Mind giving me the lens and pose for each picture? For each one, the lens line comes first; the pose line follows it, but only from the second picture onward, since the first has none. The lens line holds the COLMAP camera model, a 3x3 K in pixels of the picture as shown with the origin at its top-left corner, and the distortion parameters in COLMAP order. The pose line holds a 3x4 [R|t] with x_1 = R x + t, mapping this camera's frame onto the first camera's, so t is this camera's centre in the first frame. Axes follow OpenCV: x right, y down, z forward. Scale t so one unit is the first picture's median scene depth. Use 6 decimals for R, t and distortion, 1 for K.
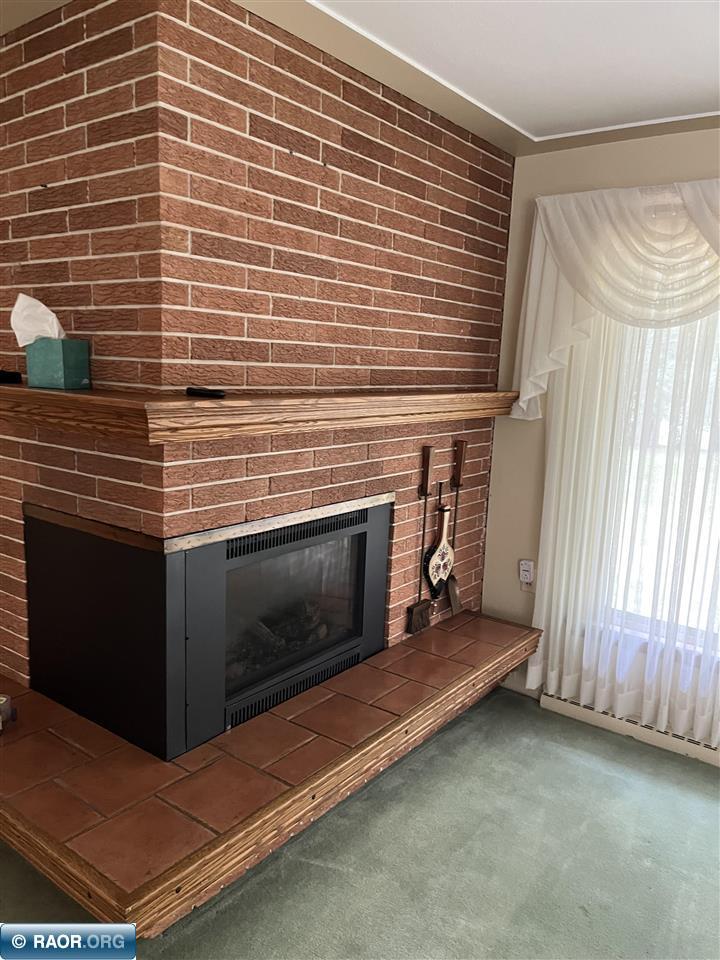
lens RADIAL K [[721.1, 0, 352.6], [0, 721.1, 490.1], [0, 0, 1]] dist [0.059239, -0.082806]
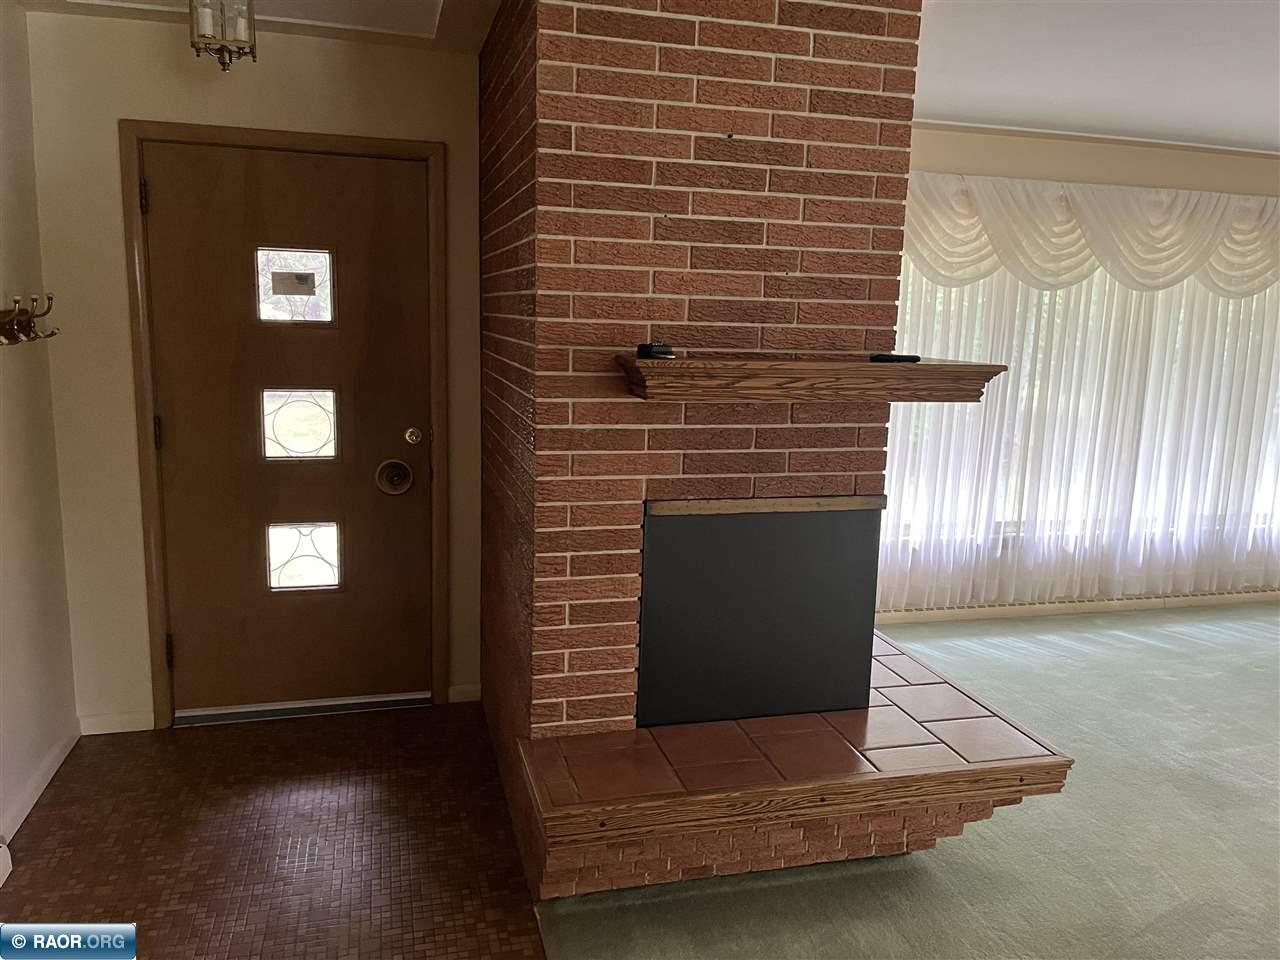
lens RADIAL K [[961.5, 0, 633.8], [0, 961.5, 478.7], [0, 0, 1]] dist [0.059239, -0.082806]
pose [[0.610575, -0.154030, 0.776835, -1.359004], [0.133933, 0.986858, 0.090405, -0.114269], [-0.780551, 0.048845, 0.623181, 0.341440]]
